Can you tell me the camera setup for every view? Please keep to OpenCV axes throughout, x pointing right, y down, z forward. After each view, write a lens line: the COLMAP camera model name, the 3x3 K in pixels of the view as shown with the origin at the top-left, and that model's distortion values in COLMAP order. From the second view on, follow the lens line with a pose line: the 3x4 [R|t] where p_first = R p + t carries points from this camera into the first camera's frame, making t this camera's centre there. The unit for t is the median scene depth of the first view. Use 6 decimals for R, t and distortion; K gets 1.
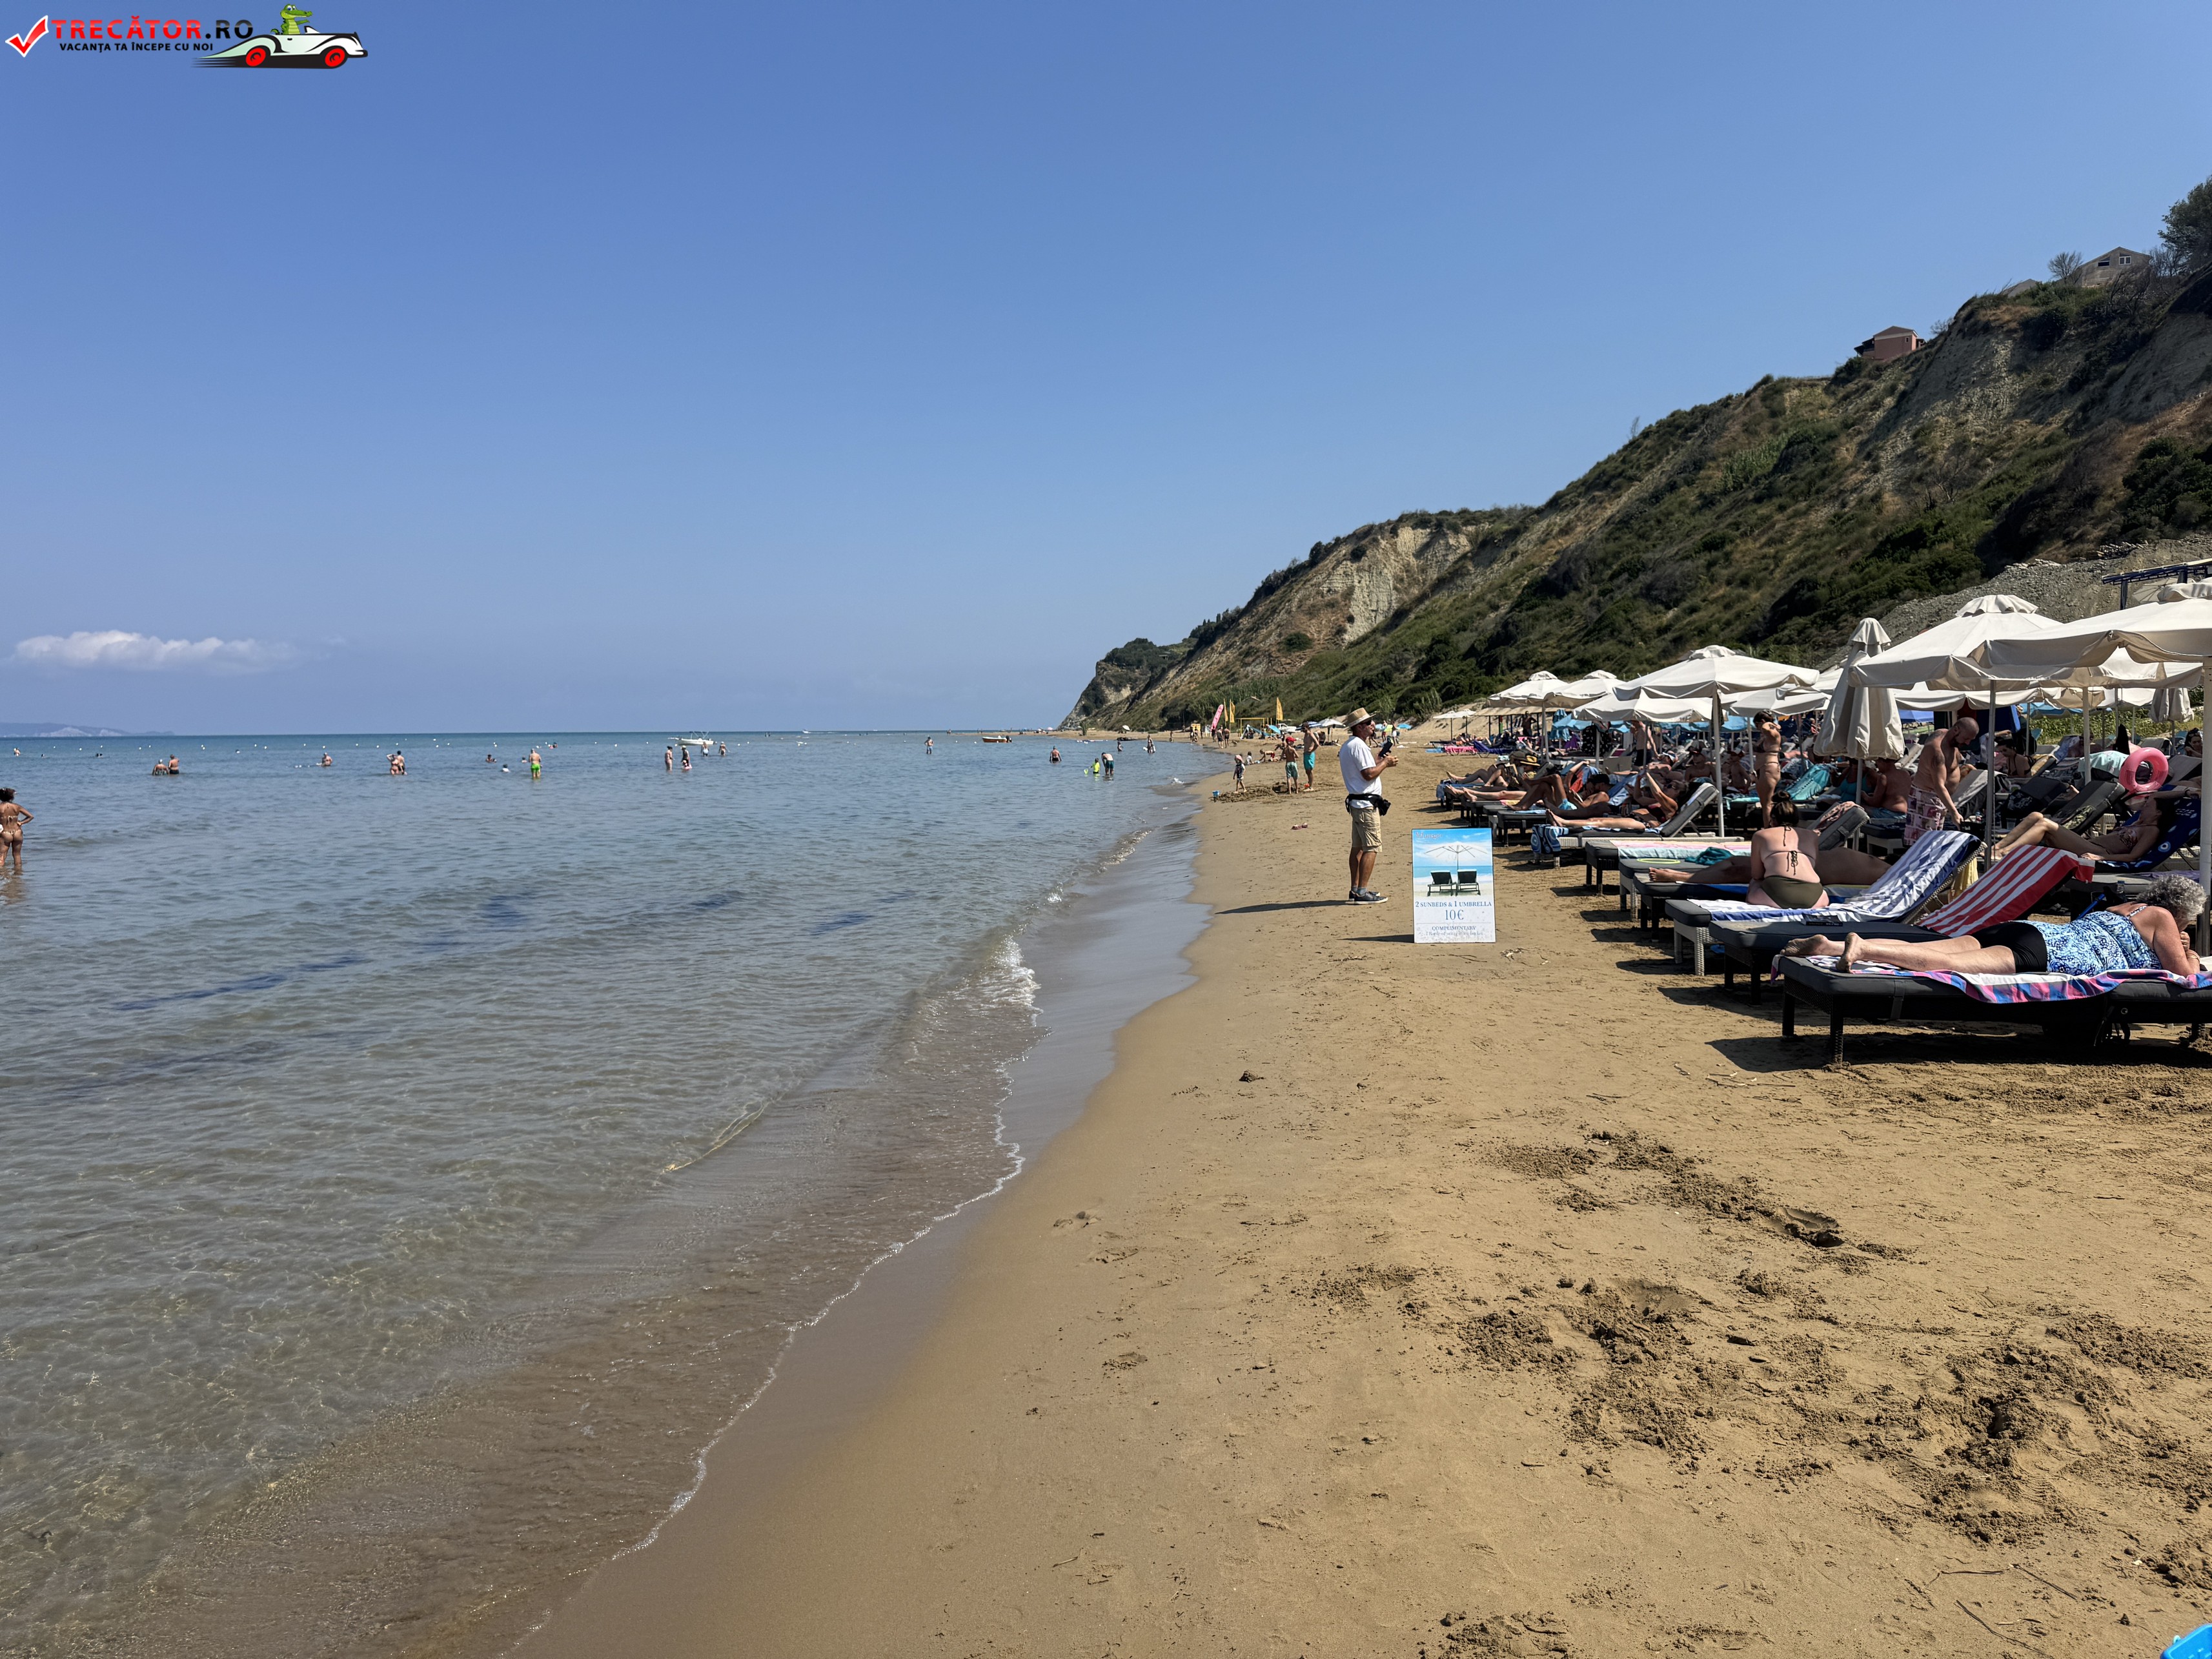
lens RADIAL K [[1547.4, 0, 1117.6], [0, 1547.4, 841.4], [0, 0, 1]] dist [-0.026057, -0.007390]
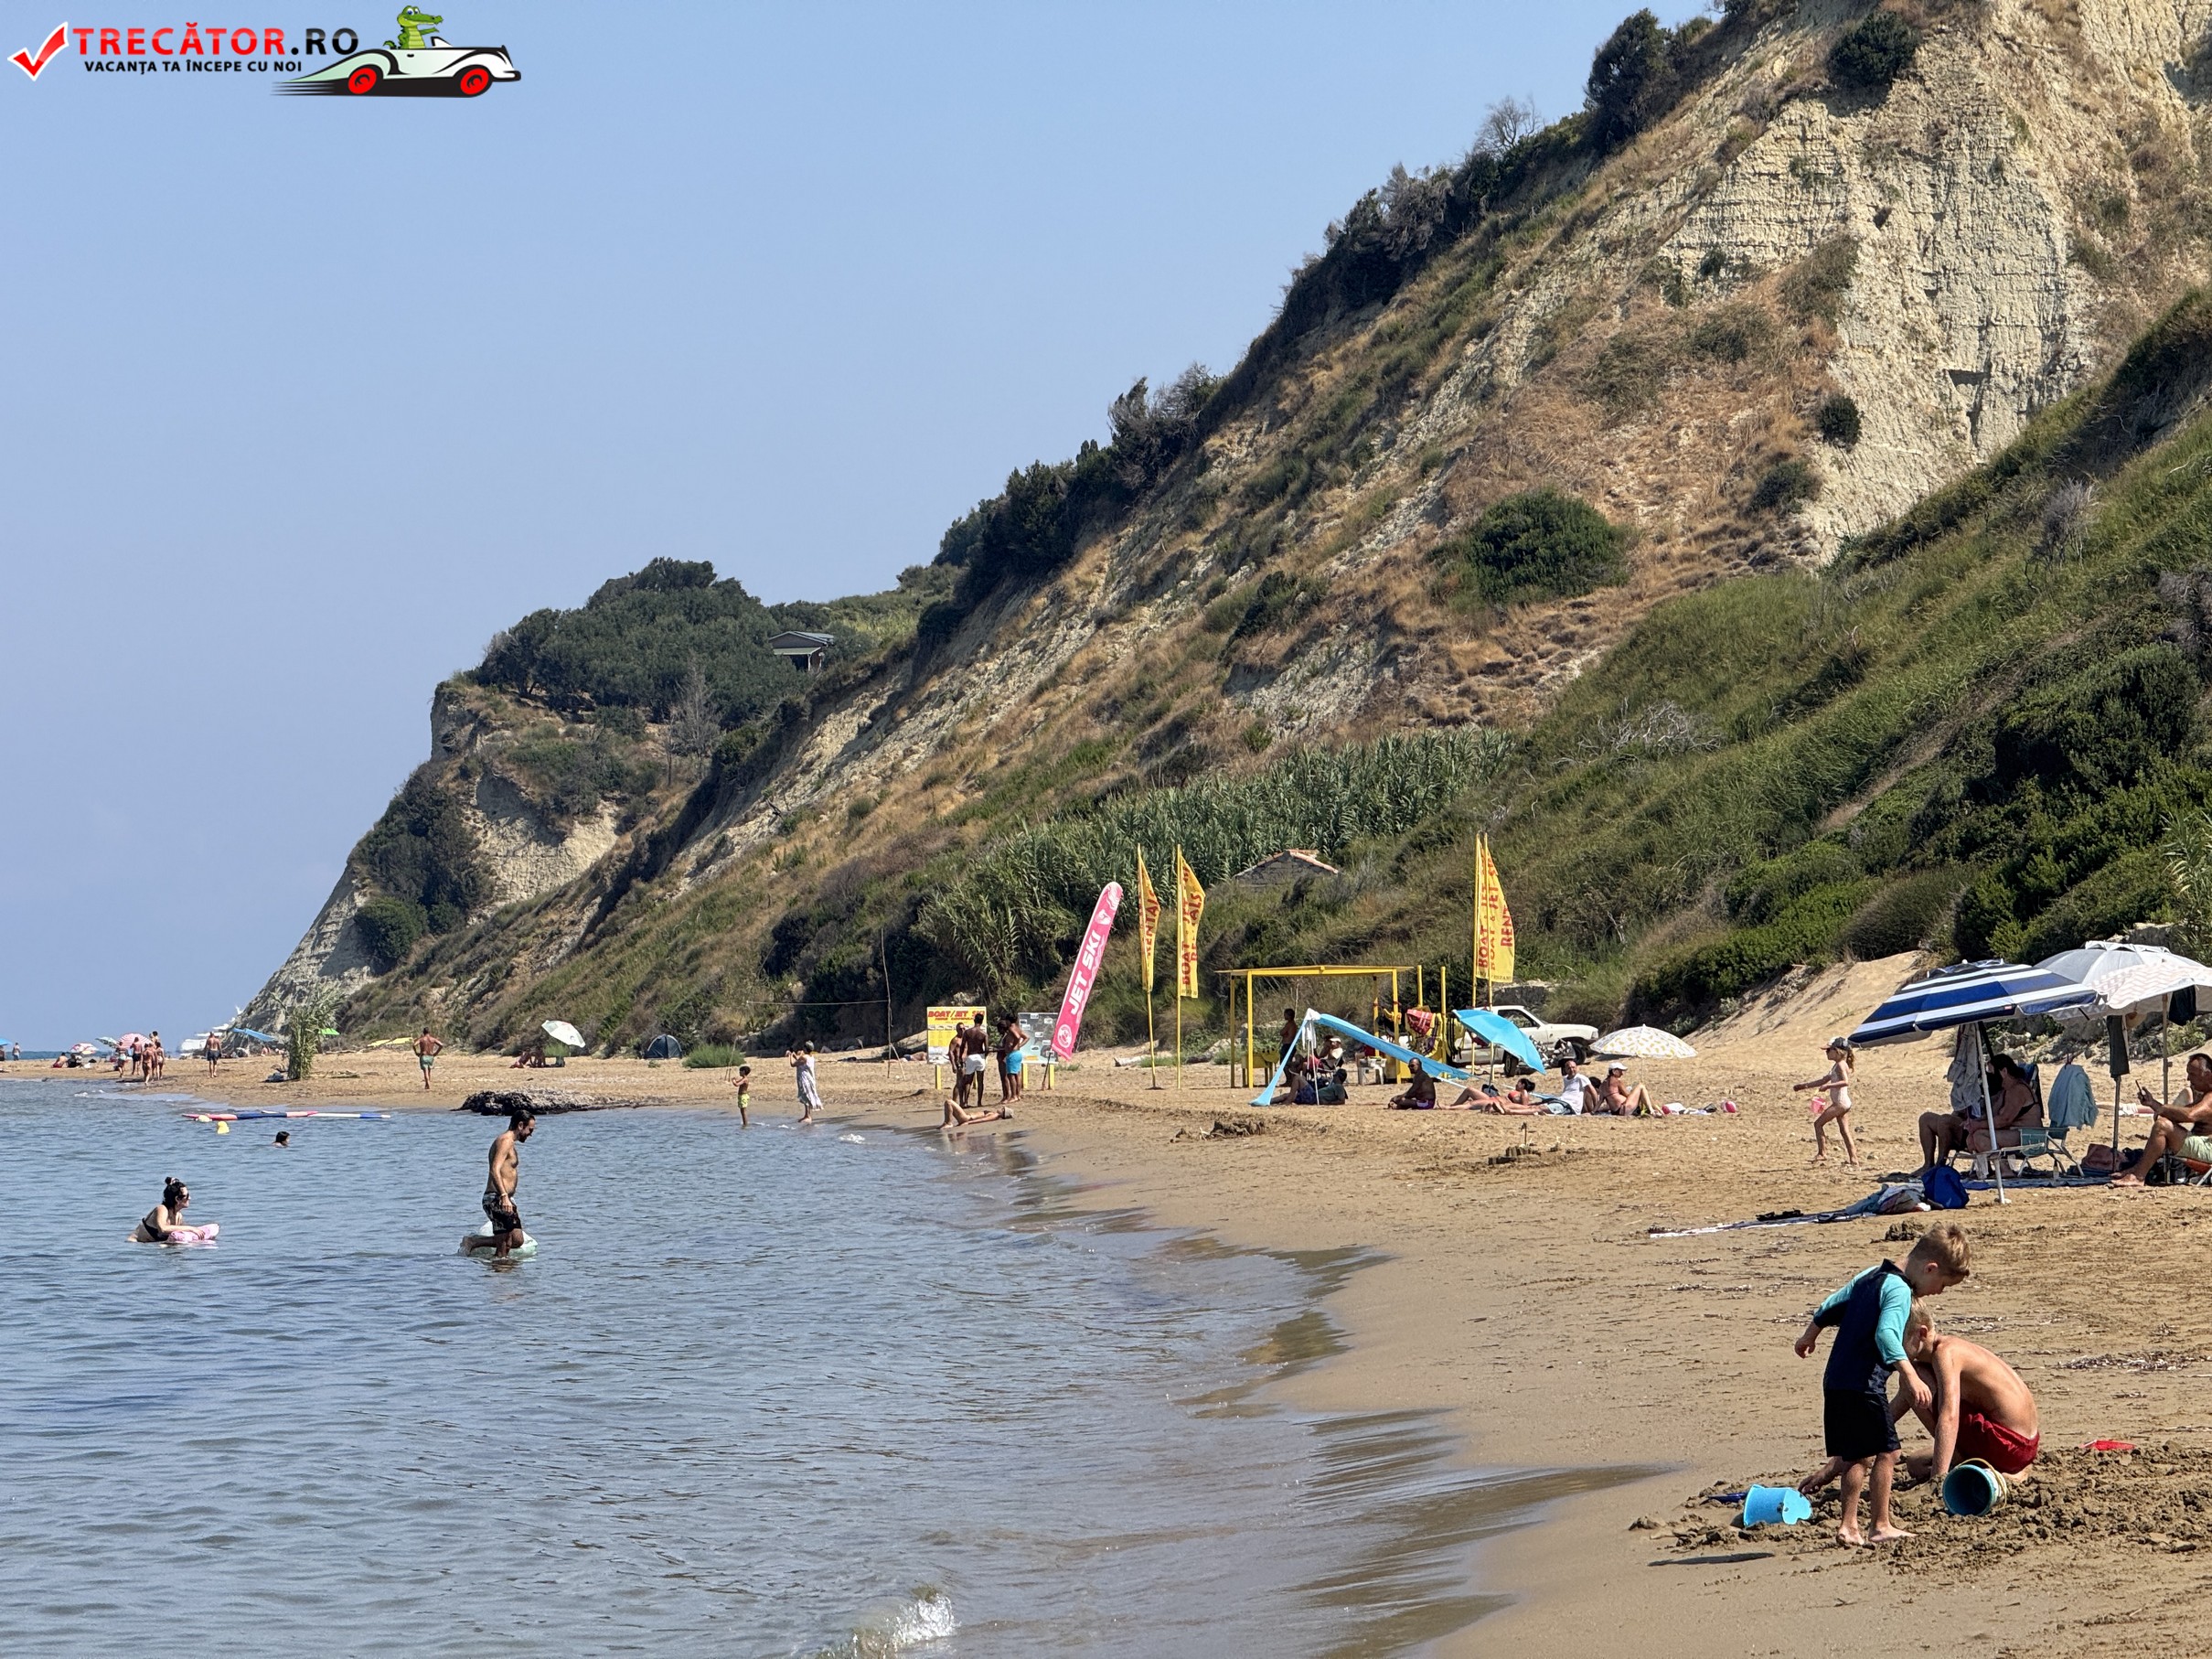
lens RADIAL K [[7802.5, 0, 1125.2], [0, 7802.5, 826.5], [0, 0, 1]] dist [0.200219, 0.000000]
pose [[0.997579, 0.002449, 0.069502, 0.006530], [0.004507, 0.995003, -0.099748, -0.007948], [-0.069399, 0.099819, 0.992582, 0.108783]]
